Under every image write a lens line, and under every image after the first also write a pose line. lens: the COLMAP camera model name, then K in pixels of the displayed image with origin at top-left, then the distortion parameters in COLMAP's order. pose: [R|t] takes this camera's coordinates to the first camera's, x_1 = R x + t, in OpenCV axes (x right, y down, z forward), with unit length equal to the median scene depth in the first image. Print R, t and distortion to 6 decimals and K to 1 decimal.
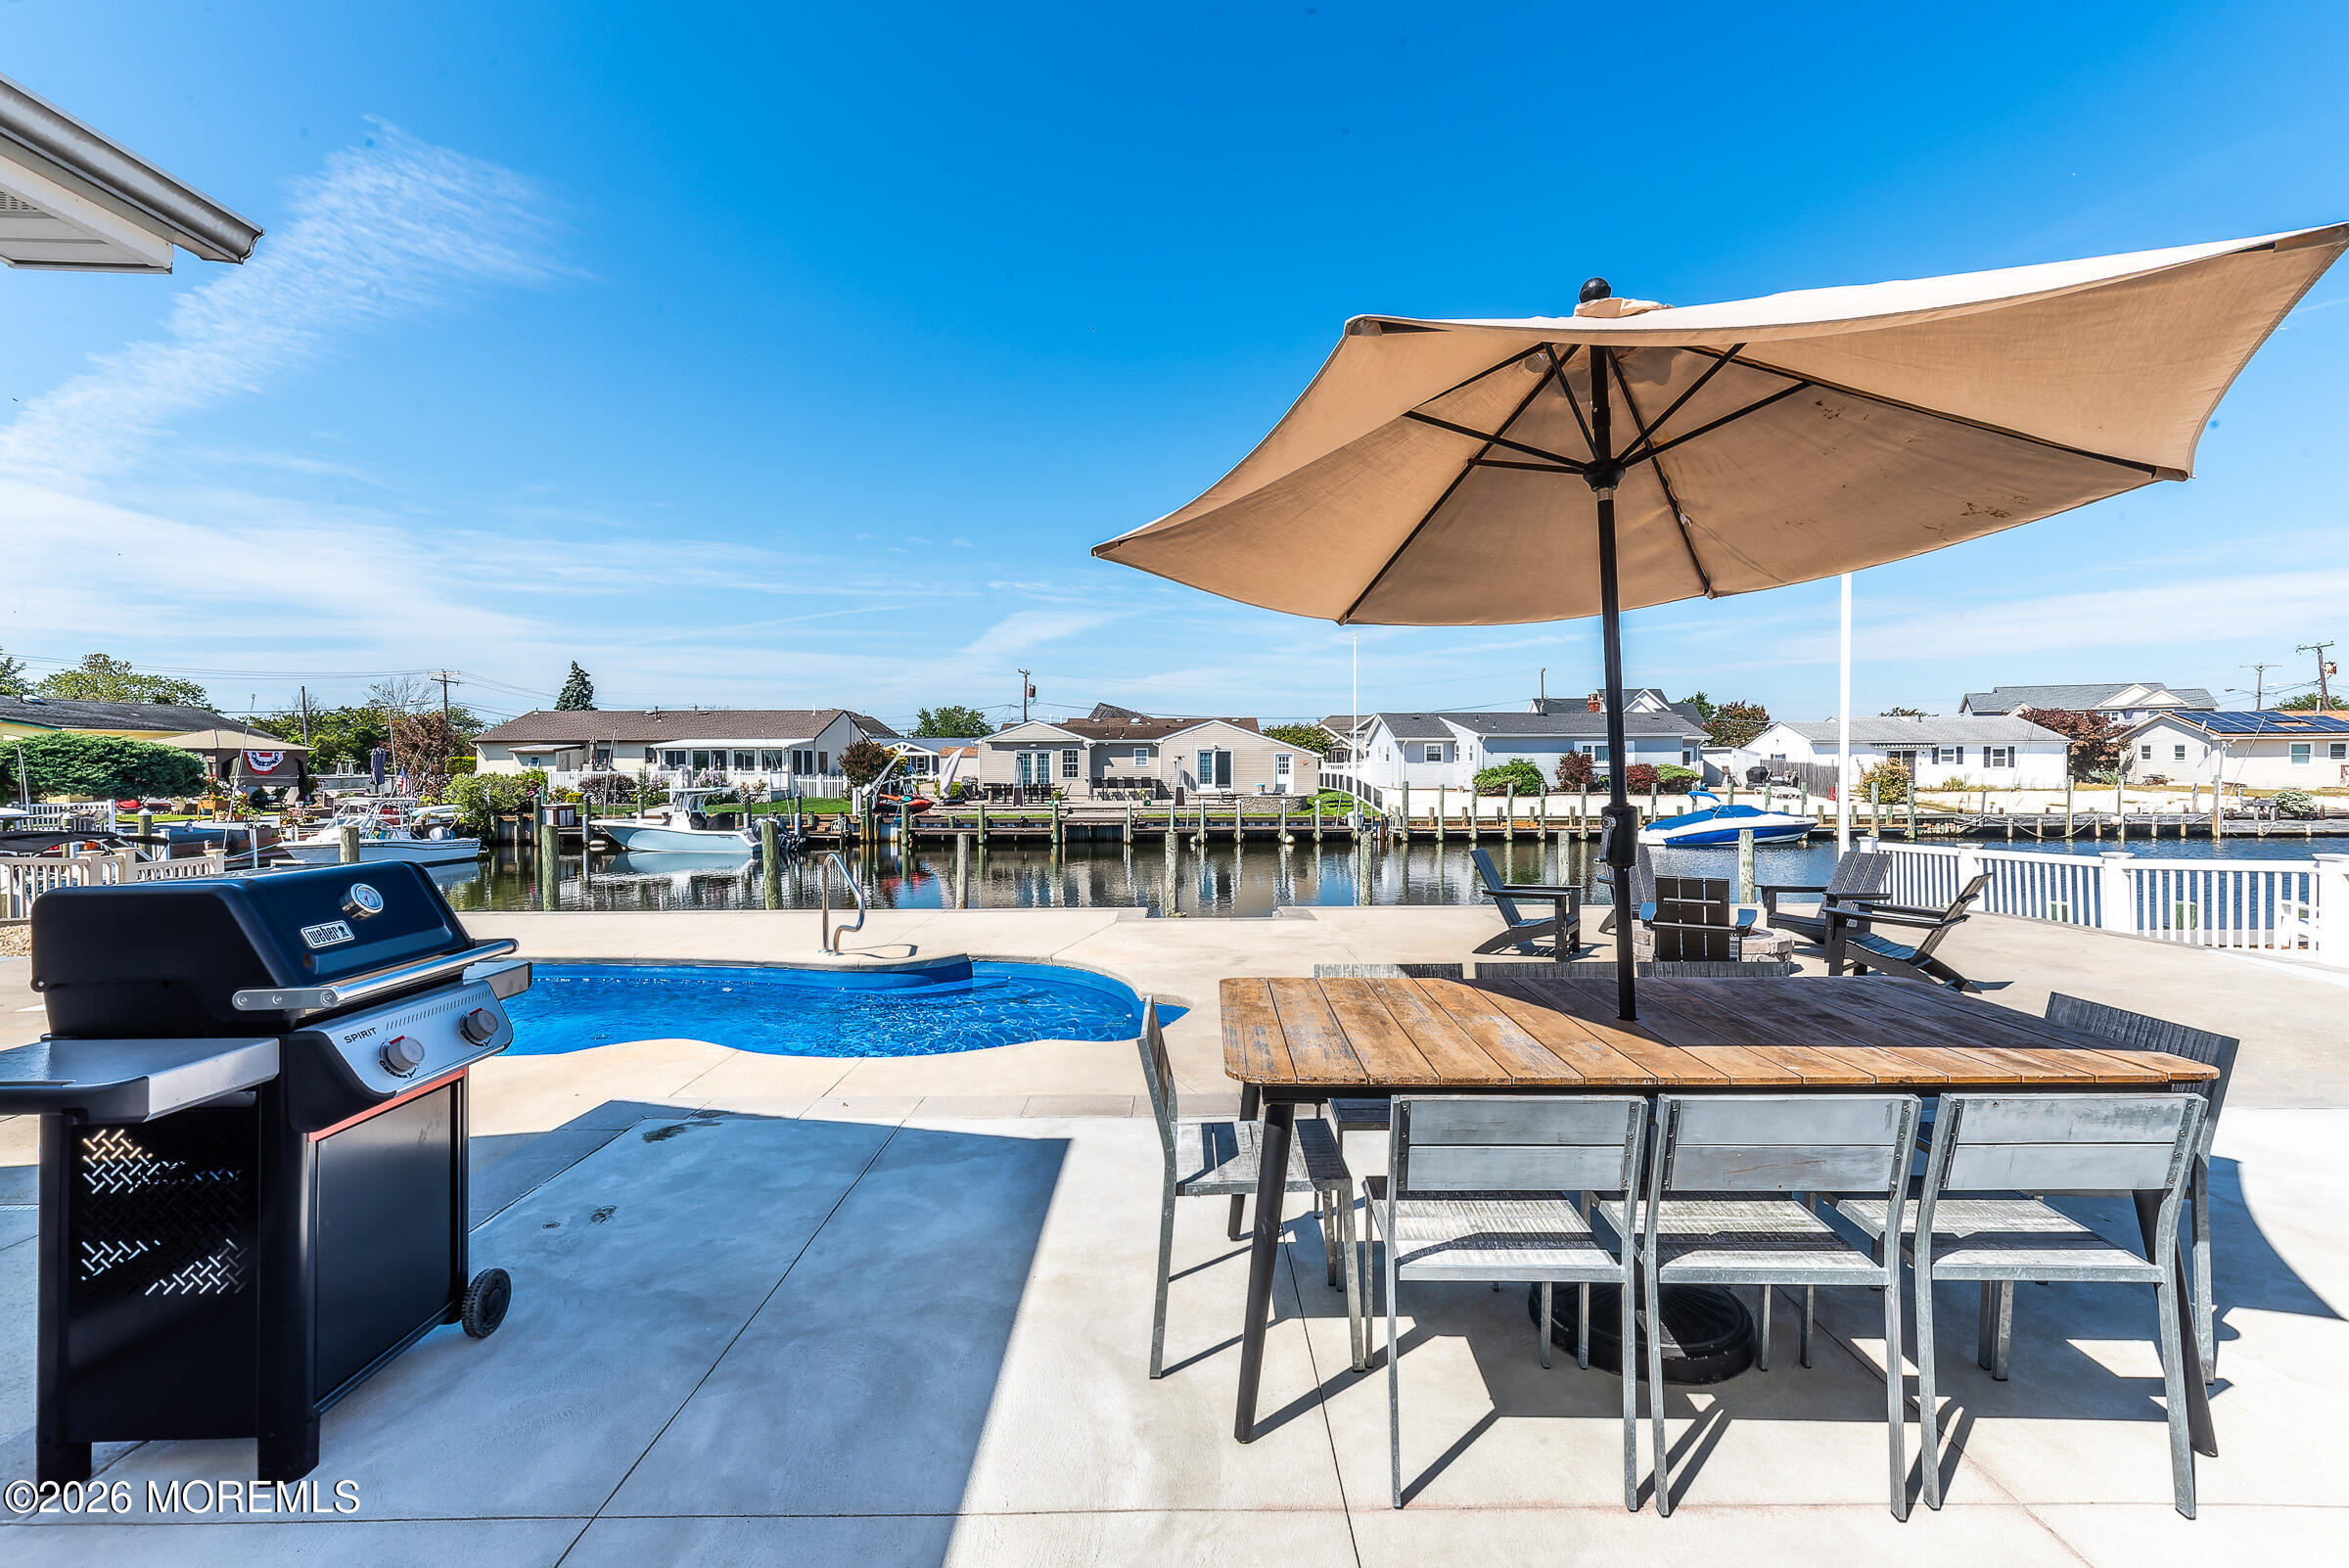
lens RADIAL K [[1025.3, 0, 1185.0], [0, 1025.3, 775.1], [0, 0, 1]] dist [-0.001153, 0.000094]
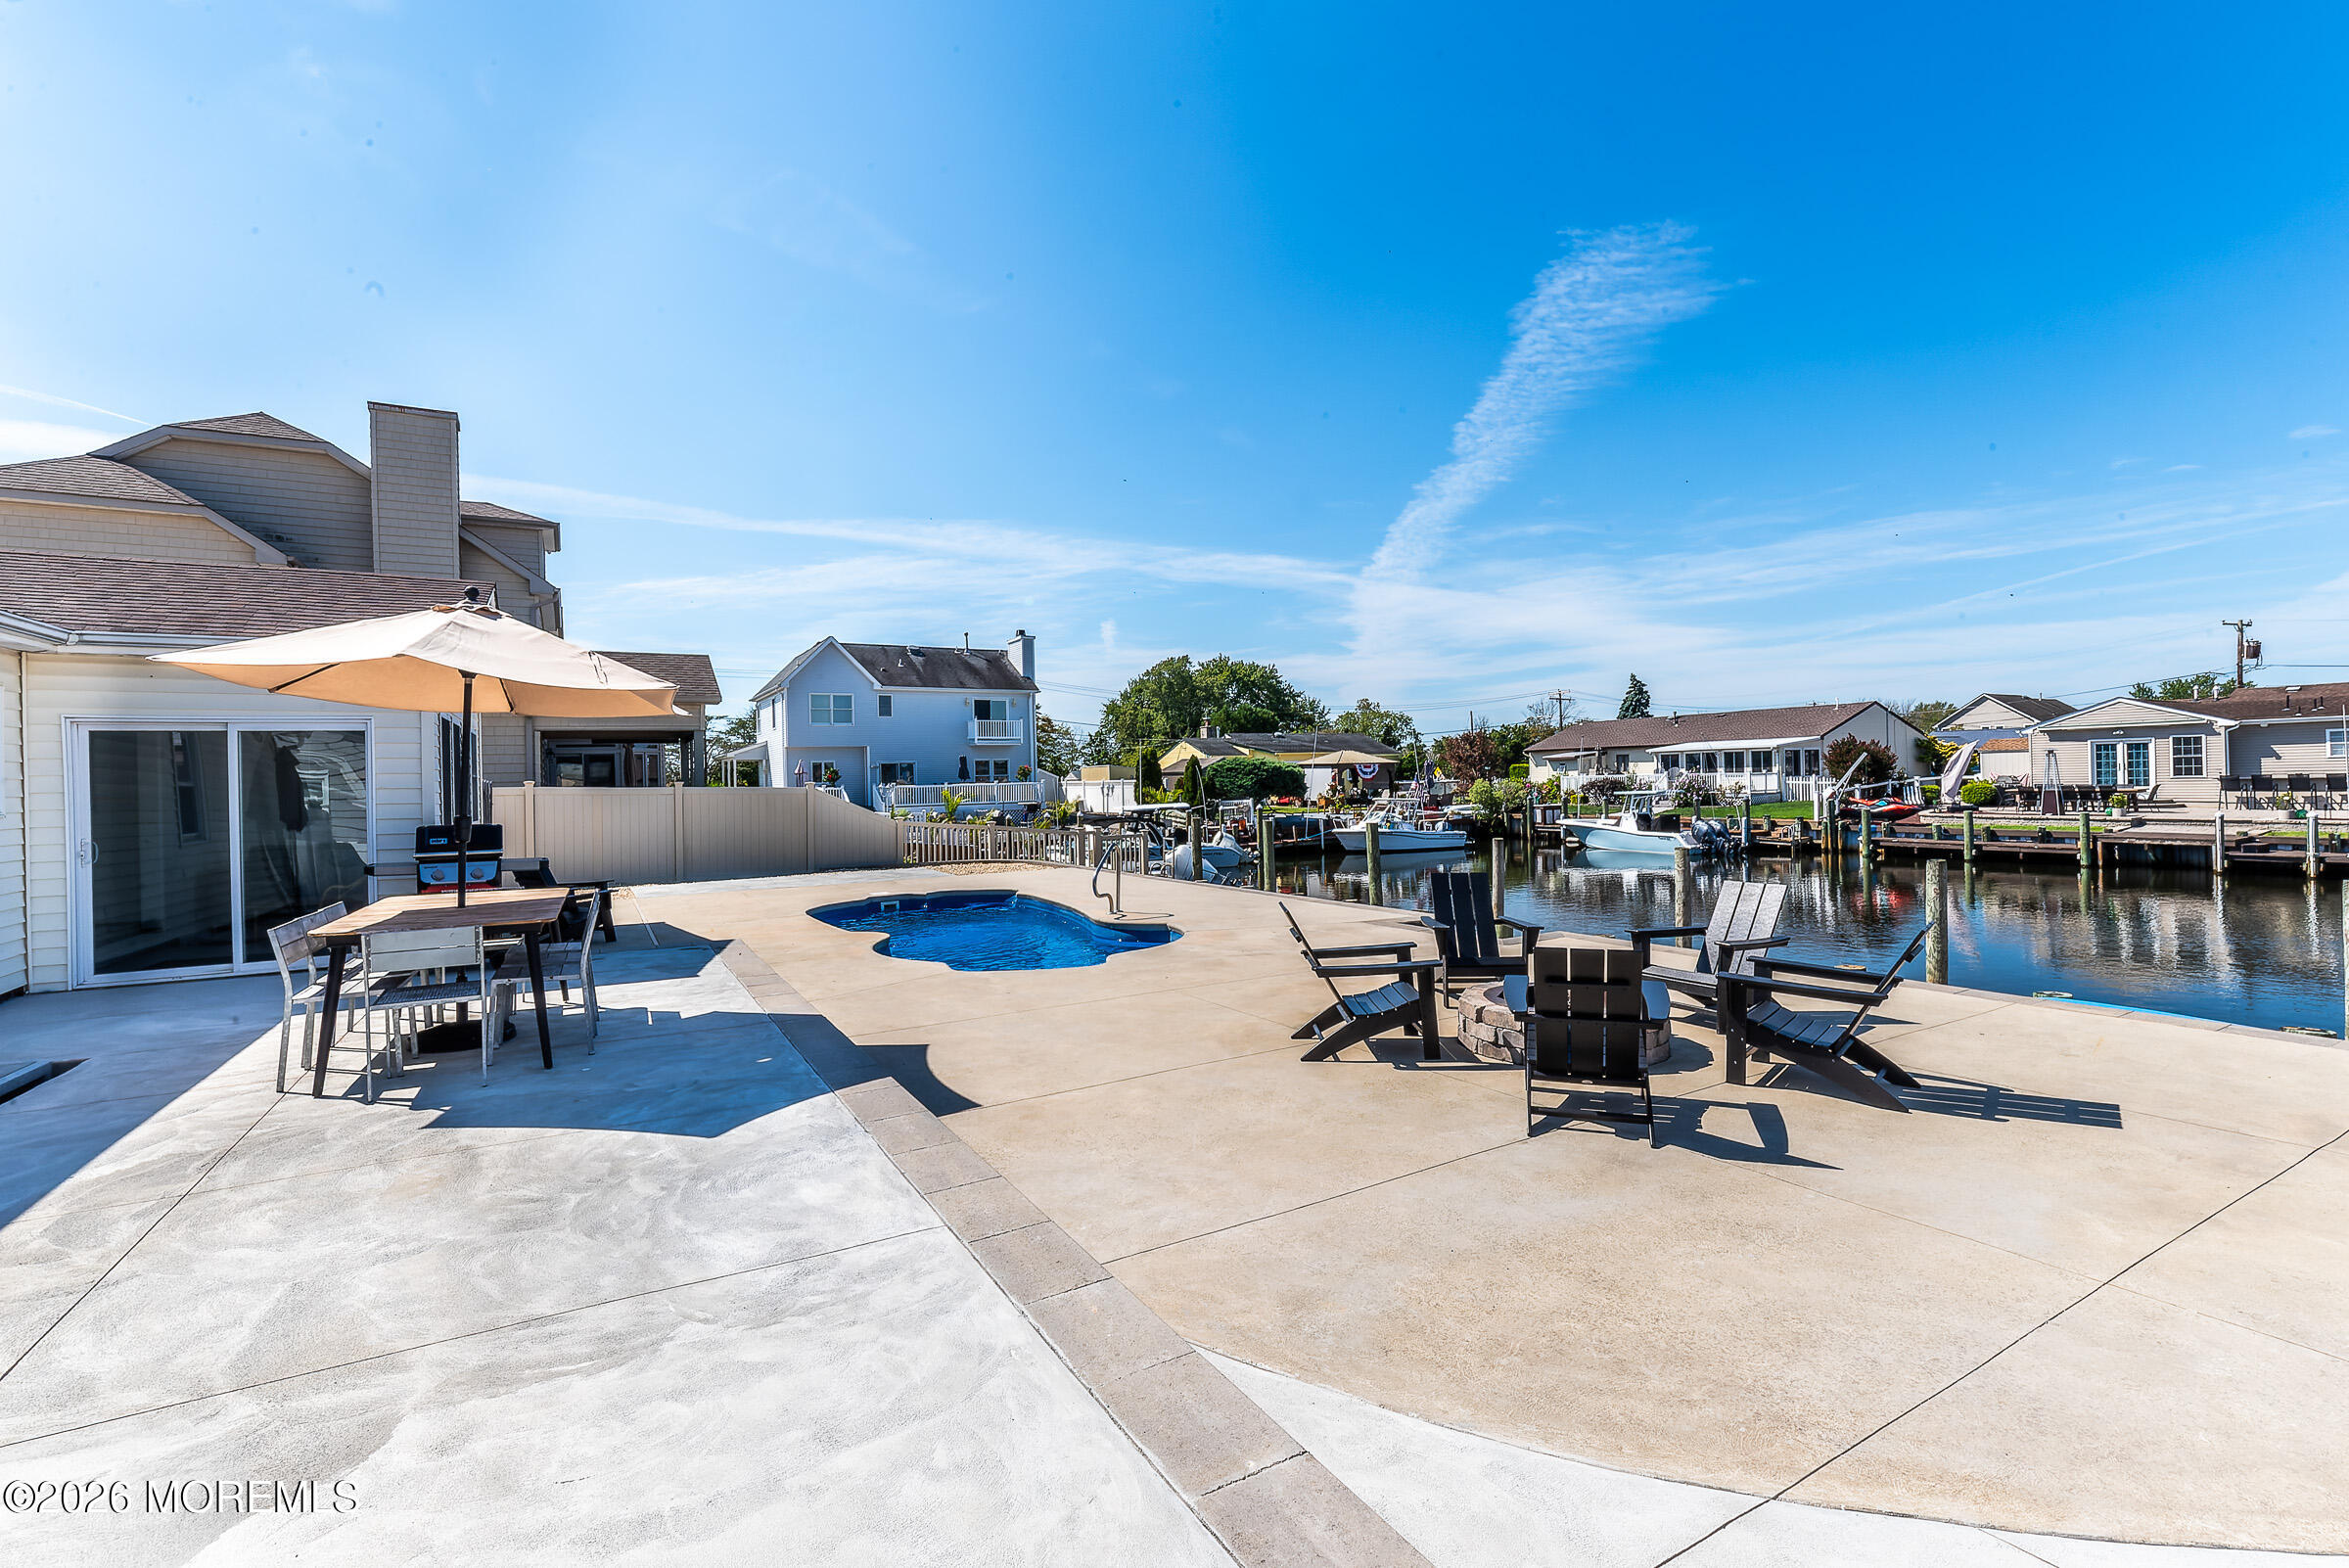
lens RADIAL K [[1019.5, 0, 1171.8], [0, 1019.5, 784.4], [0, 0, 1]] dist [-0.000241, 0.000153]
pose [[0.495638, -0.003959, -0.868520, 0.149308], [0.010945, 0.999939, 0.001688, -0.000664], [0.868460, -0.010343, 0.495651, 0.053383]]
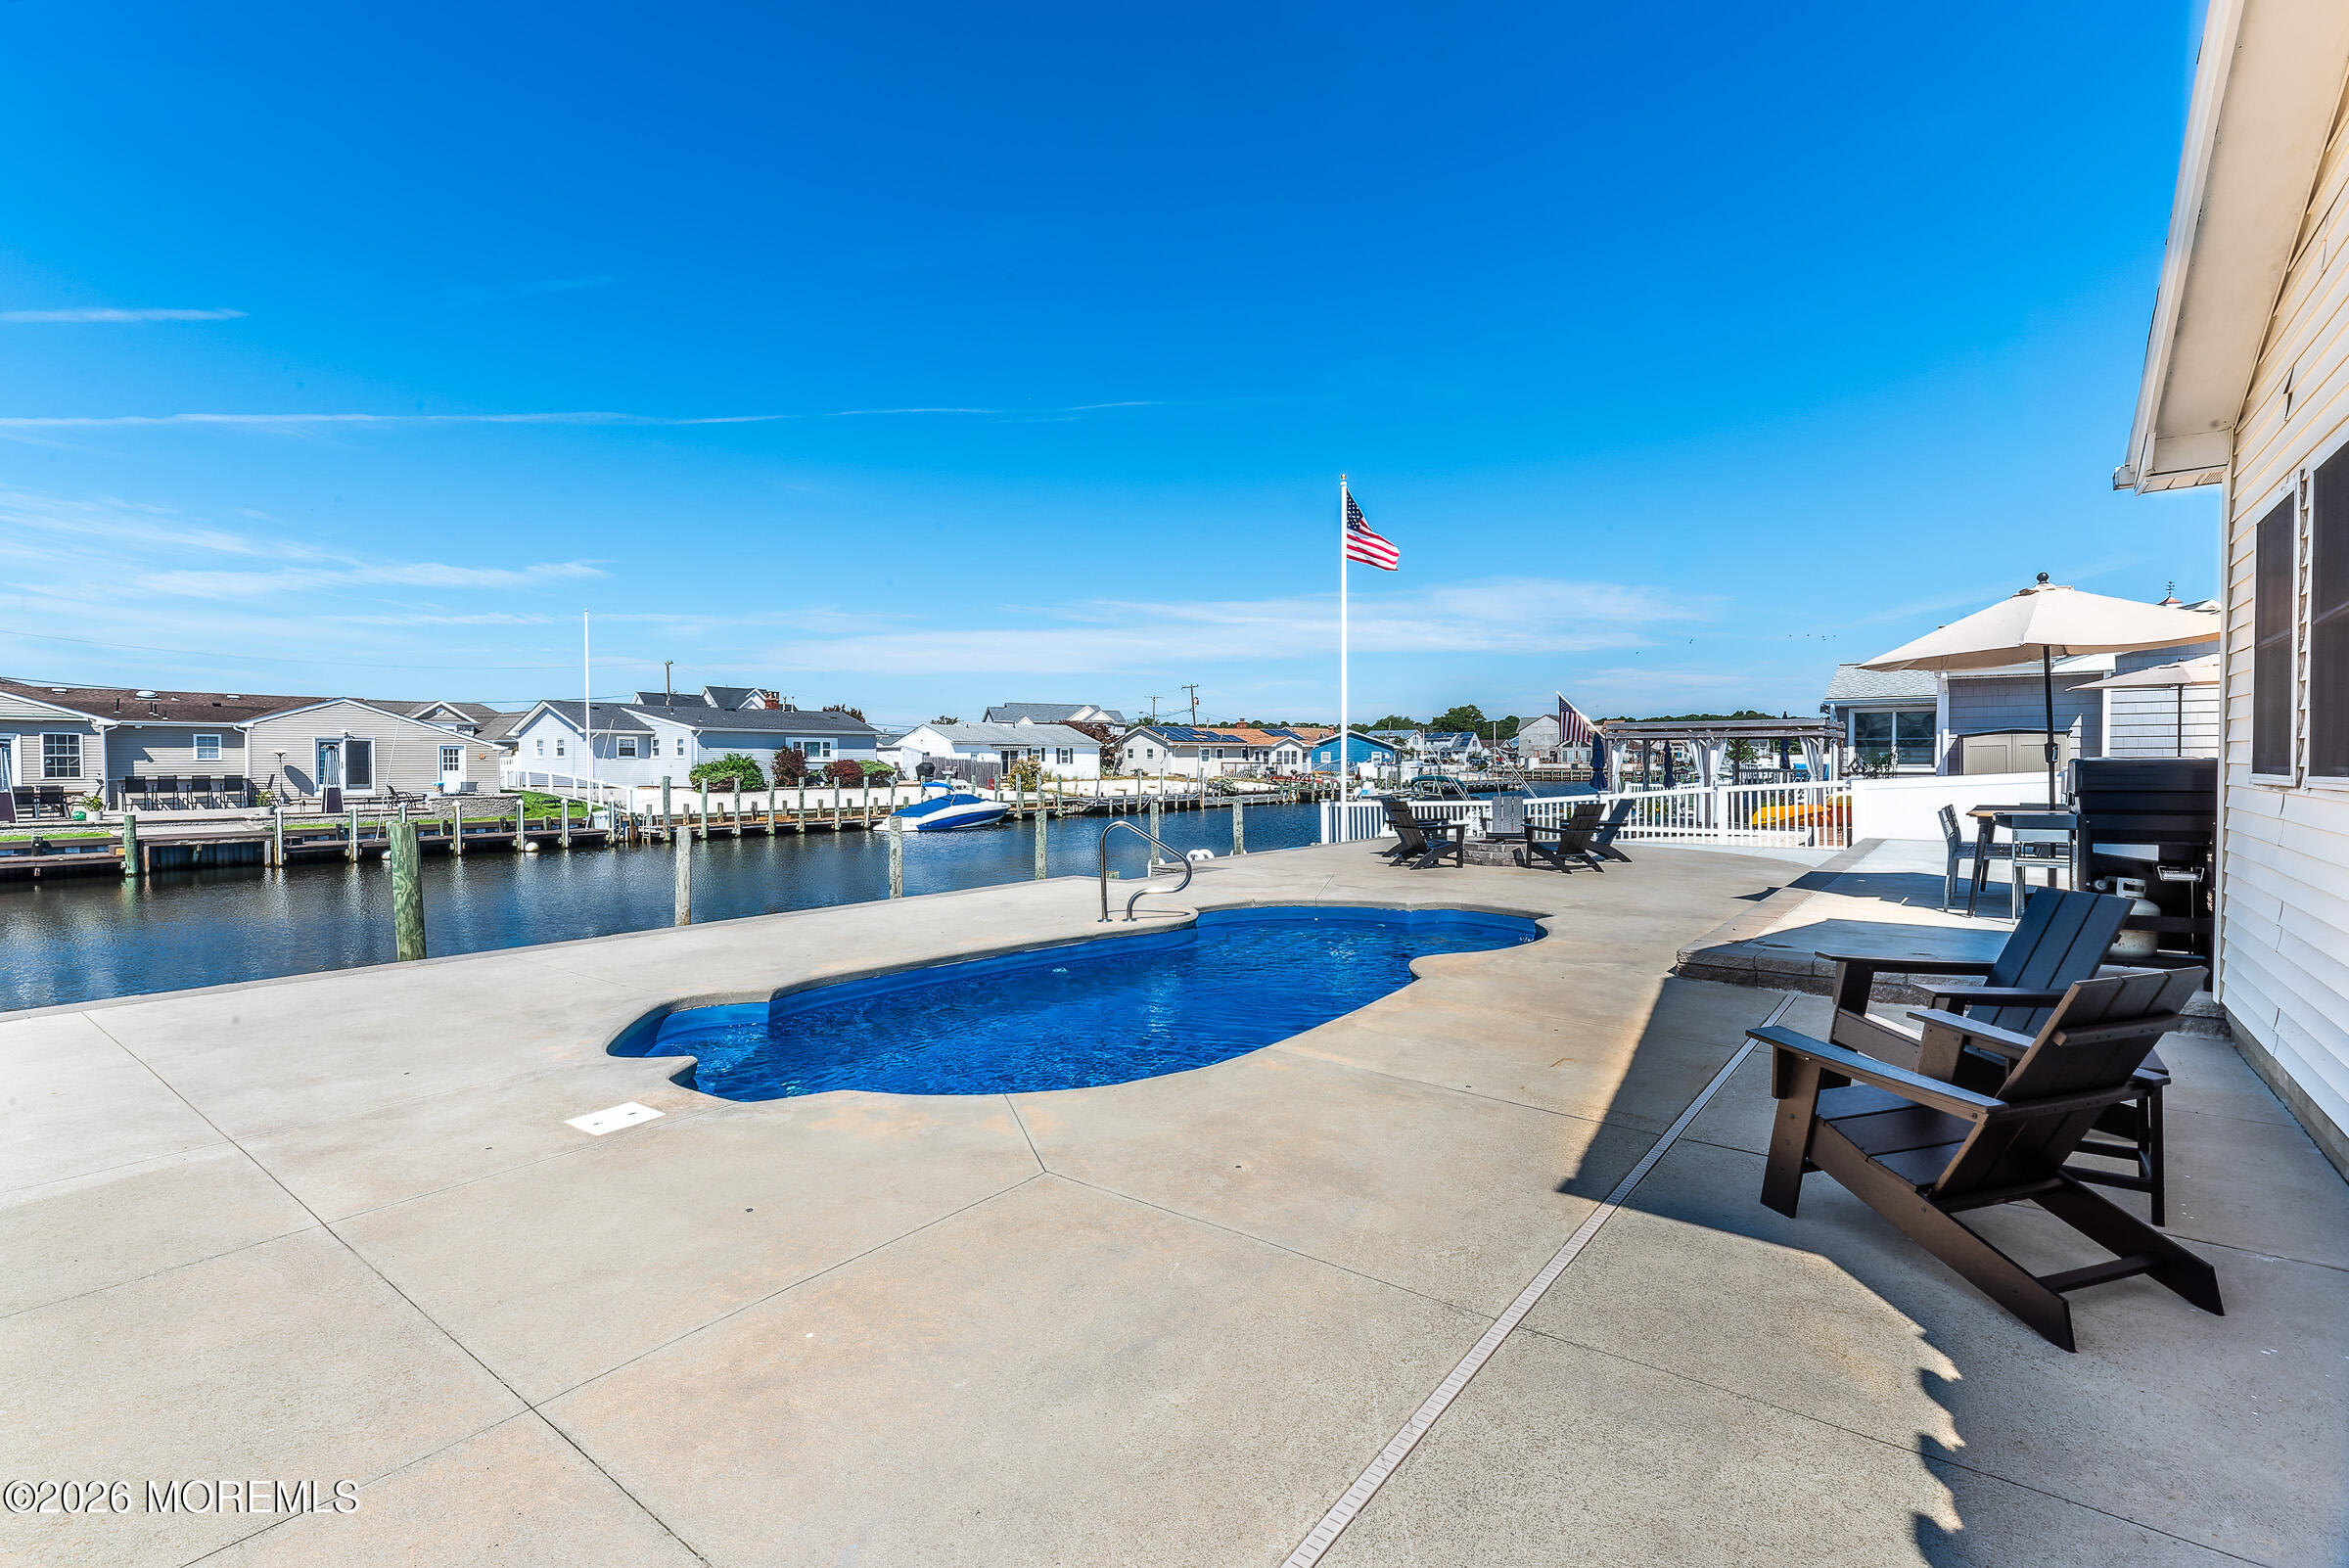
lens RADIAL K [[1025.3, 0, 1185.0], [0, 1025.3, 775.1], [0, 0, 1]] dist [-0.001153, 0.000094]
pose [[0.624205, -0.007472, 0.781225, -0.175380], [0.006196, 0.999970, 0.004613, 0.002507], [-0.781236, 0.001961, 0.624232, 0.041713]]
